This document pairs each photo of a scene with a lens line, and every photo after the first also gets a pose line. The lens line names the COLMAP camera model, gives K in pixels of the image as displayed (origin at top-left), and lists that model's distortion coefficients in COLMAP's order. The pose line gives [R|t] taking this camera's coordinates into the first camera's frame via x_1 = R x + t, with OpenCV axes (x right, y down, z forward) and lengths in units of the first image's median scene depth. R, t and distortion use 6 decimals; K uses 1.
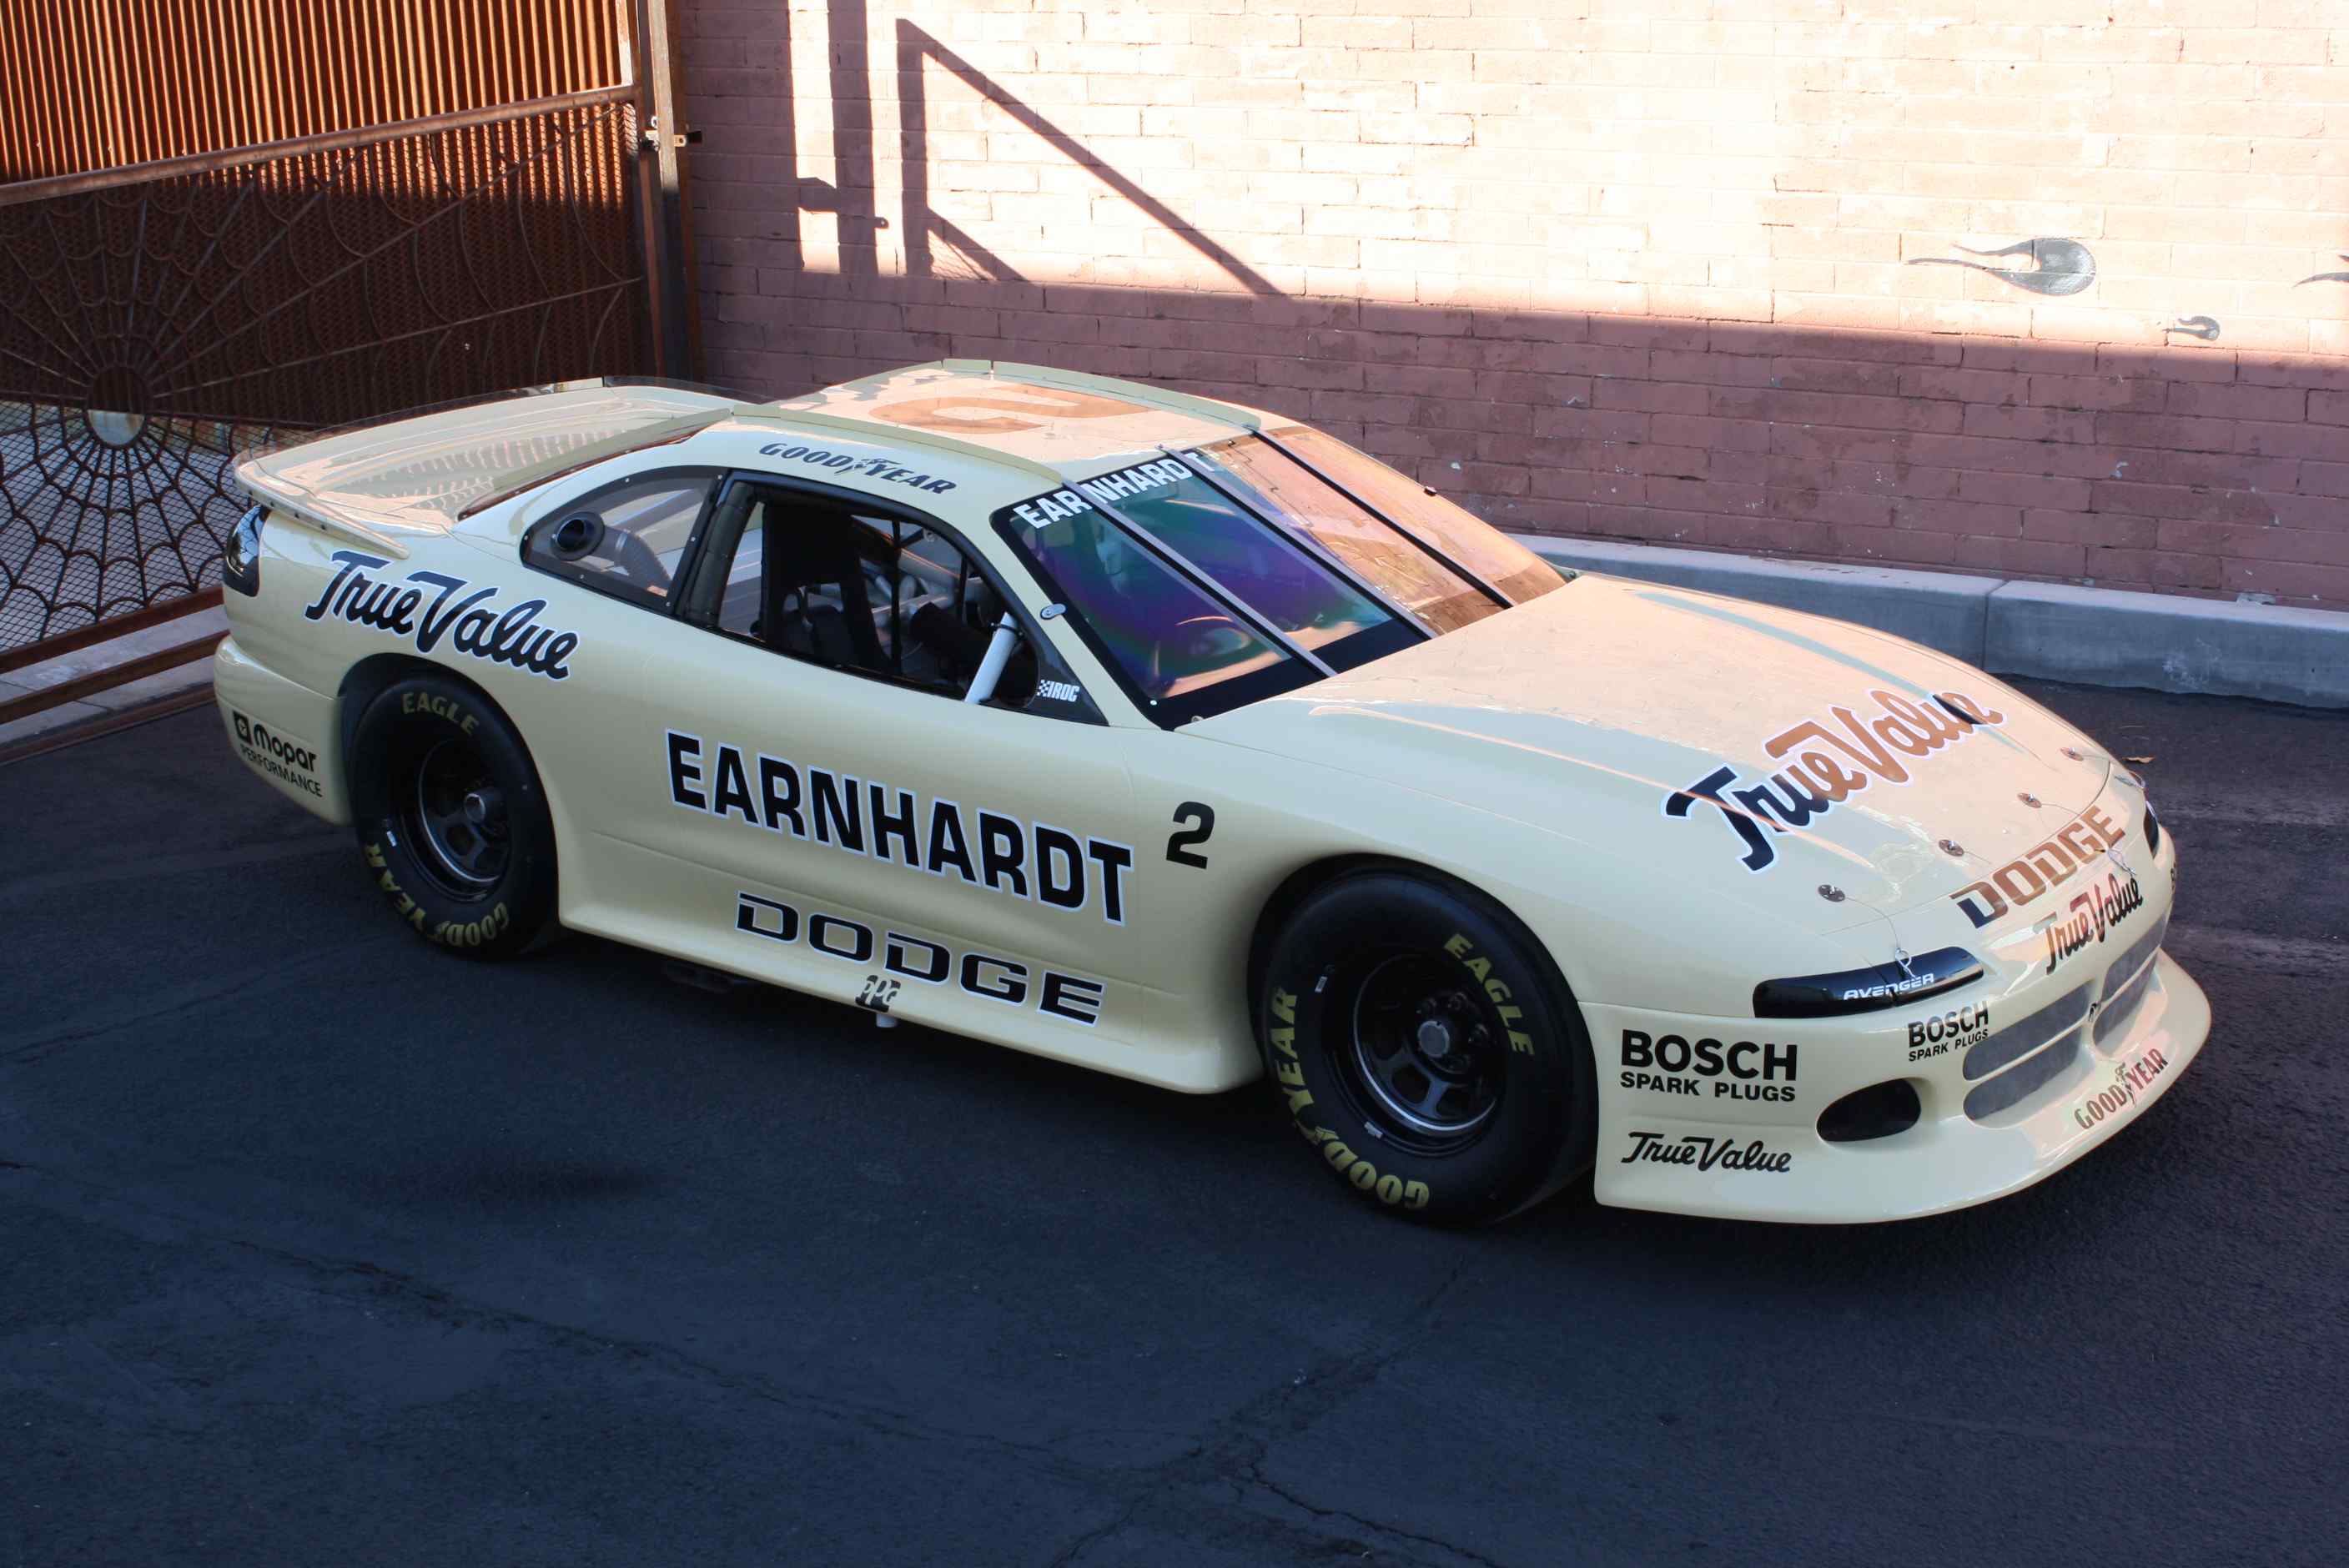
lens RADIAL K [[3344.6, 0, 1188.2], [0, 3344.6, 773.5], [0, 0, 1]] dist [-0.039001, 0.000000]
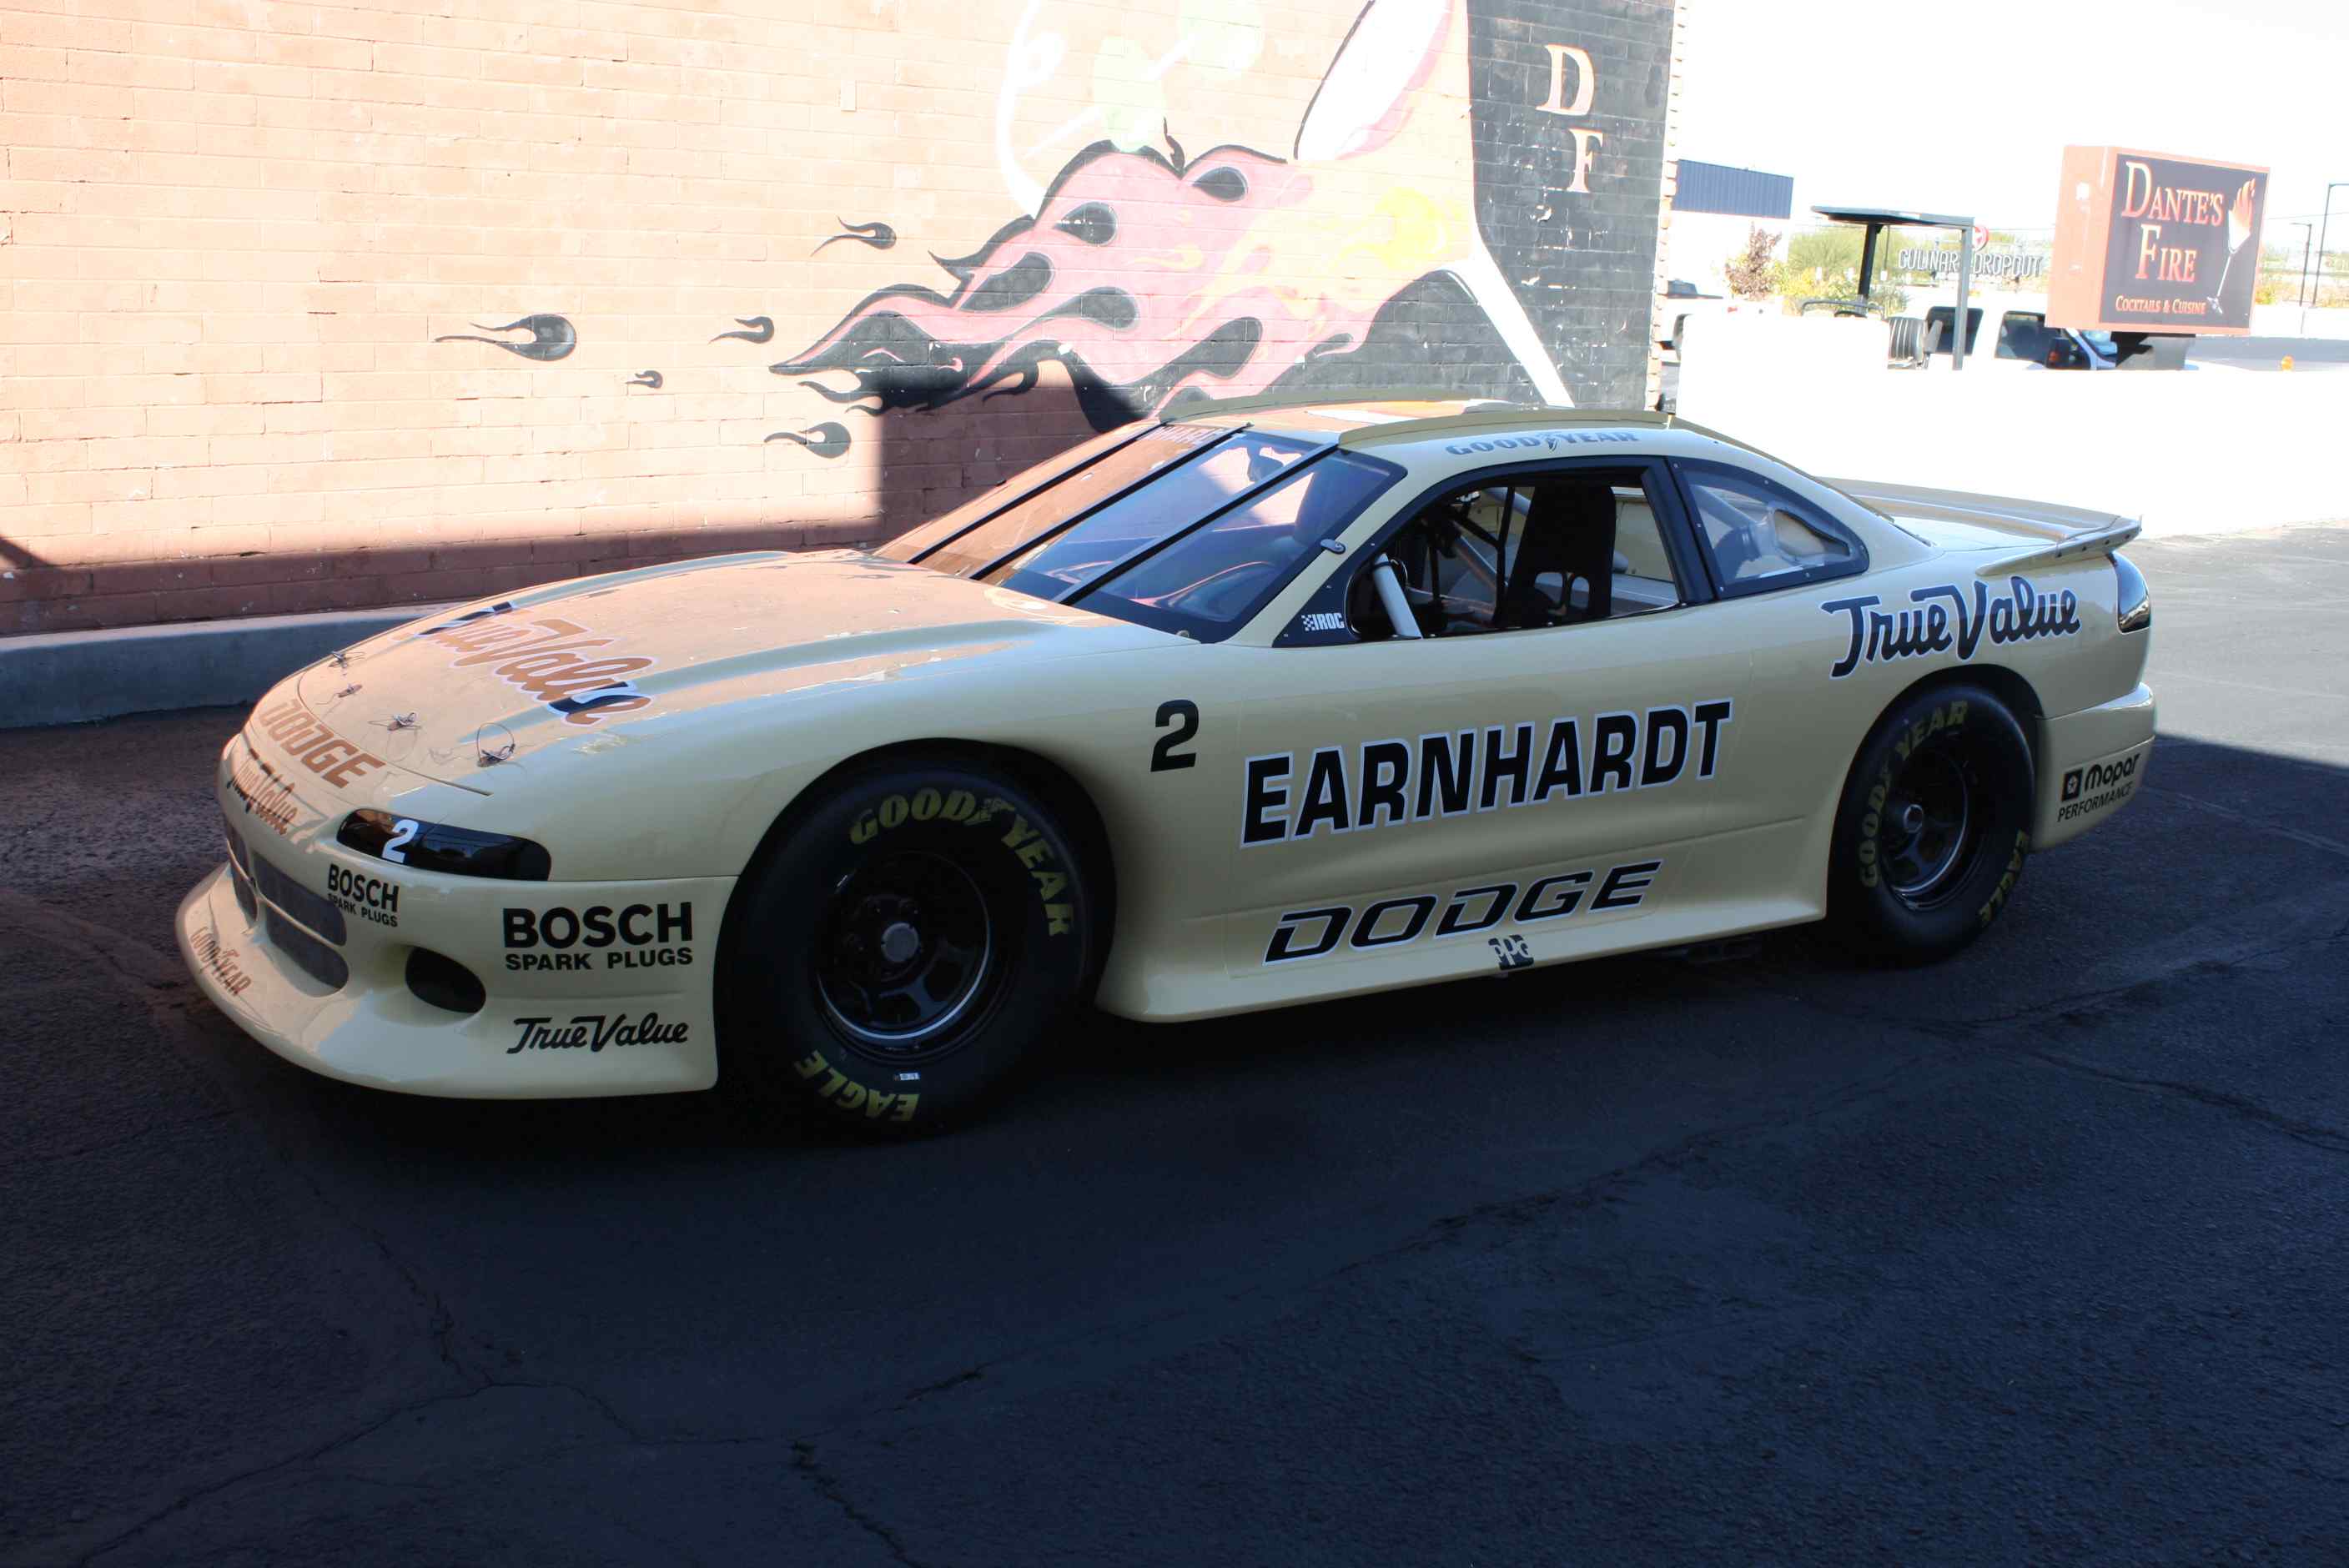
lens RADIAL K [[2459.8, 0, 1203.3], [0, 2459.8, 766.8], [0, 0, 1]] dist [-0.095586, 0.000000]
pose [[0.296414, -0.162393, 0.941152, -0.708635], [0.222101, 0.970142, 0.097445, -0.041727], [-0.928876, 0.180146, 0.323631, 0.669289]]
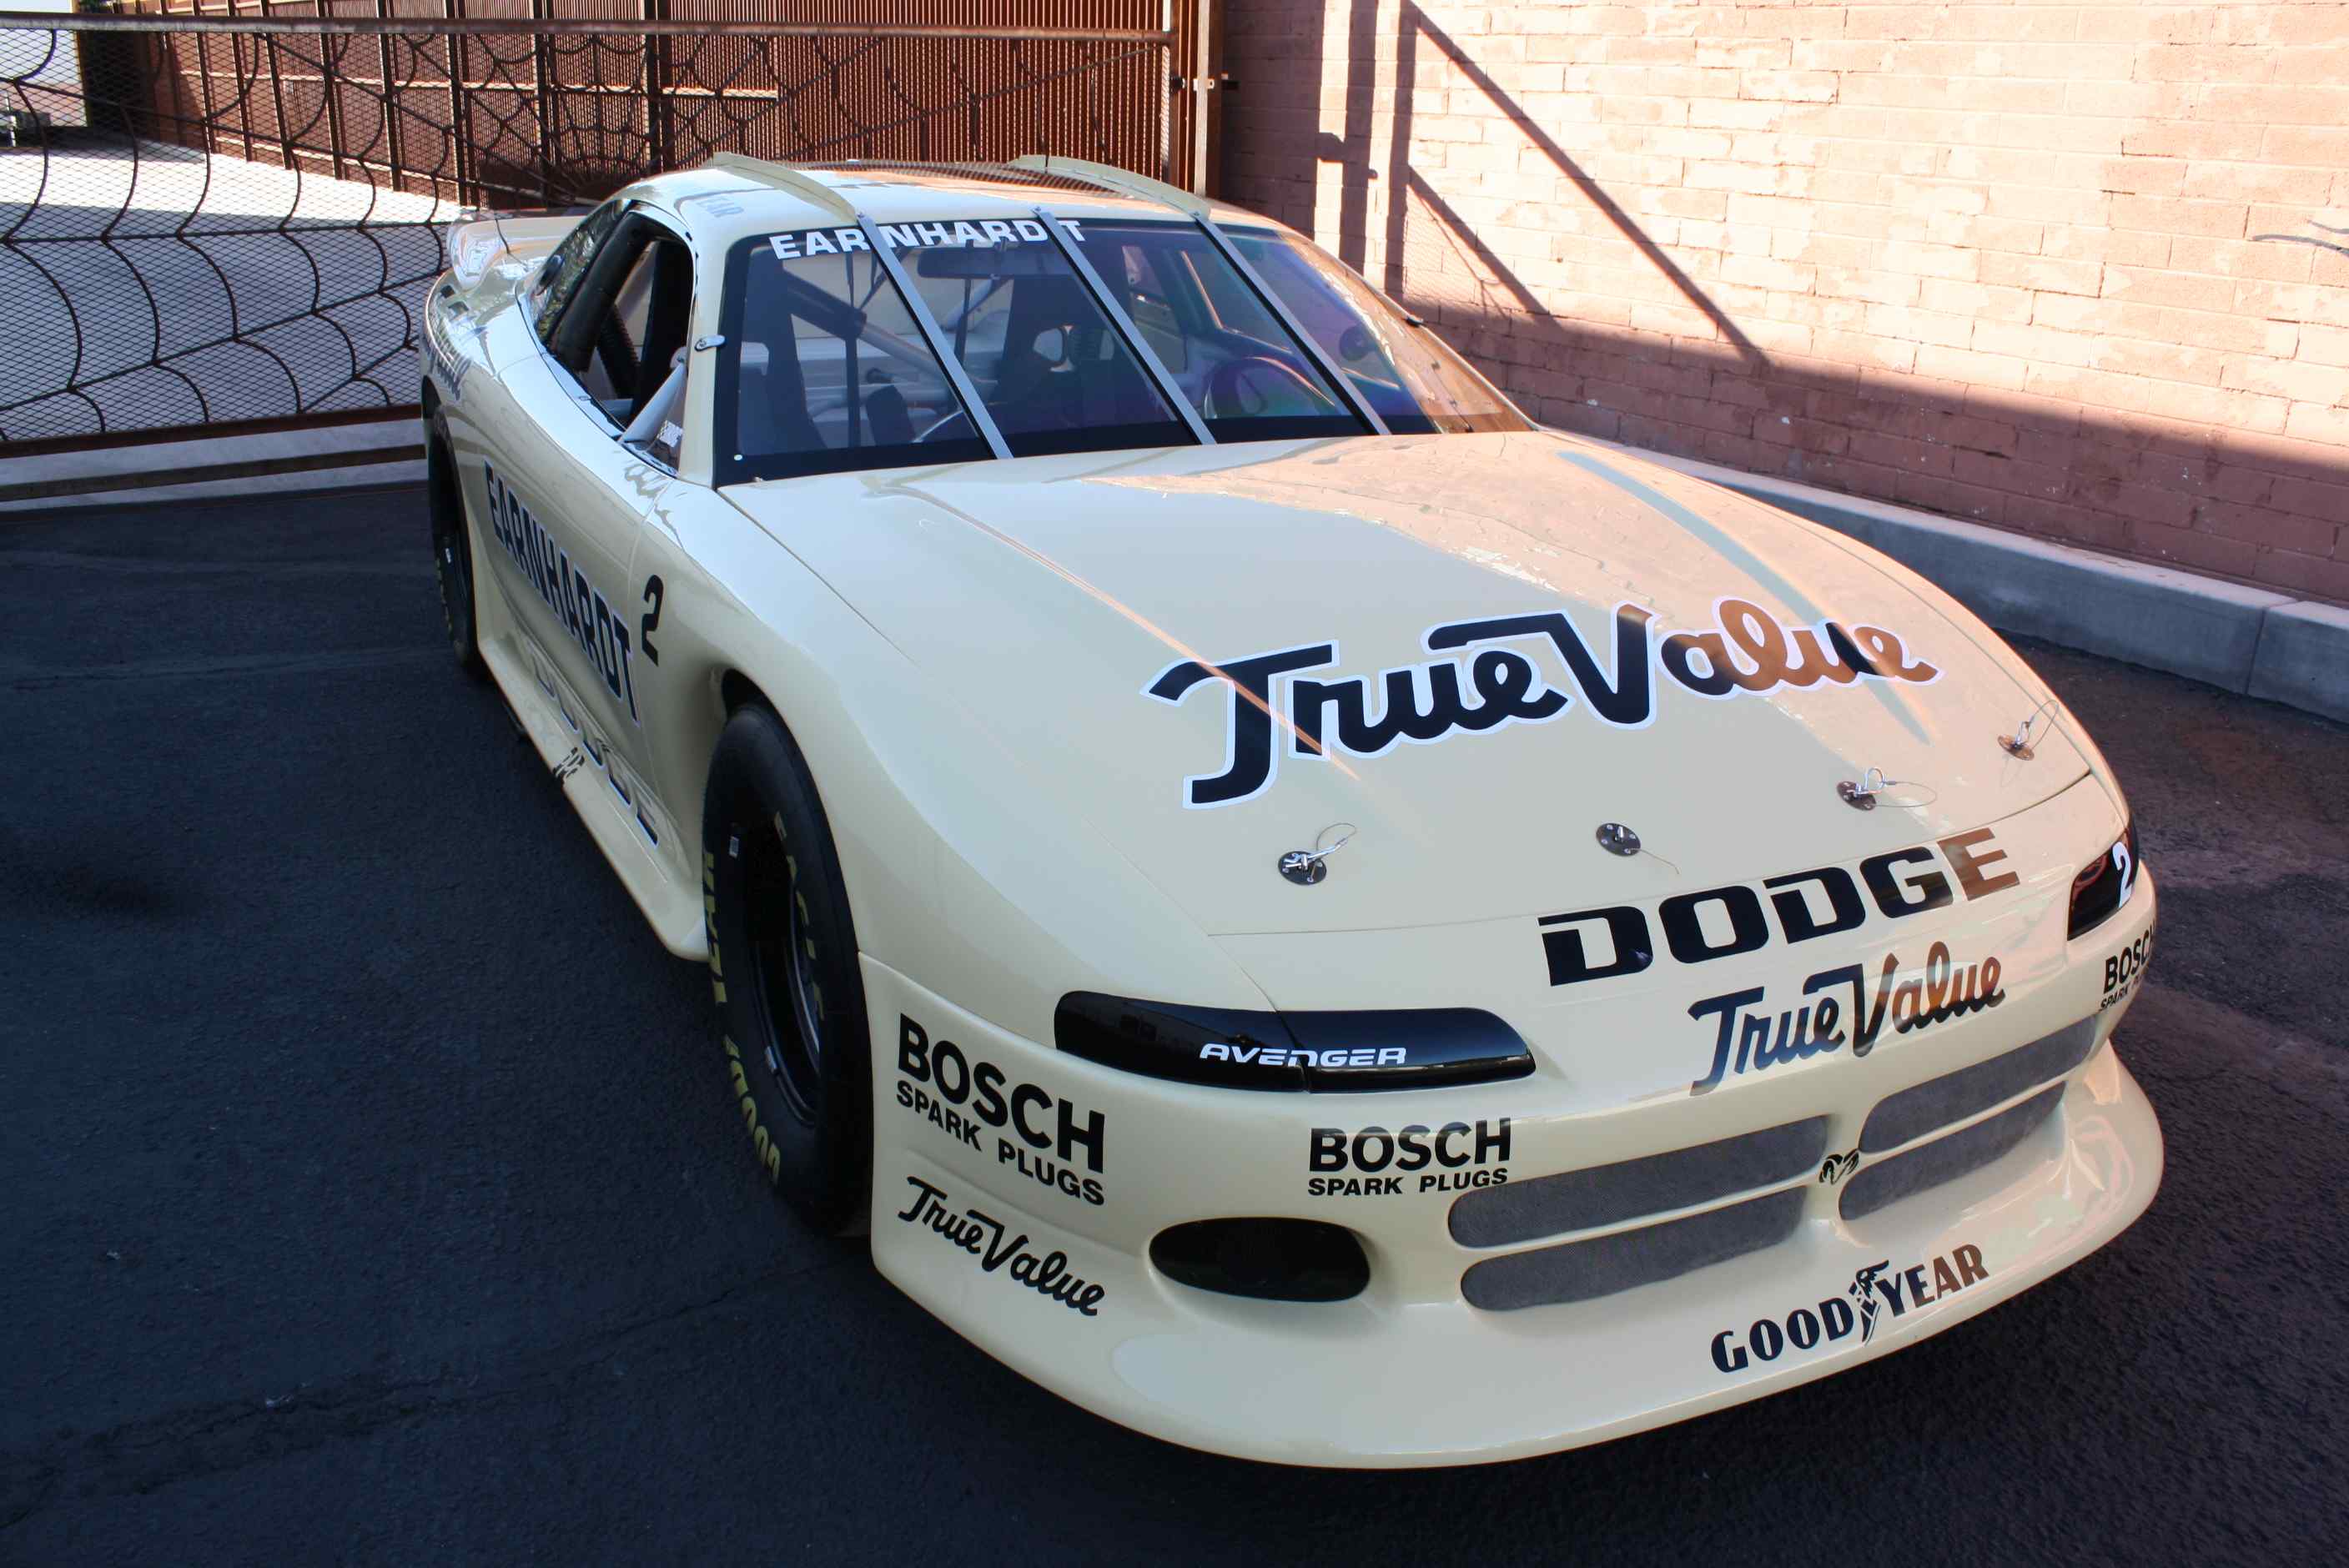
lens RADIAL K [[1984.7, 0, 1185.3], [0, 1984.7, 773.8], [0, 0, 1]] dist [-0.160651, 0.133519]
pose [[0.902029, 0.189163, -0.388022, 0.243206], [-0.170799, 0.981918, 0.081636, -0.003486], [0.396448, -0.007364, 0.918028, 0.545390]]
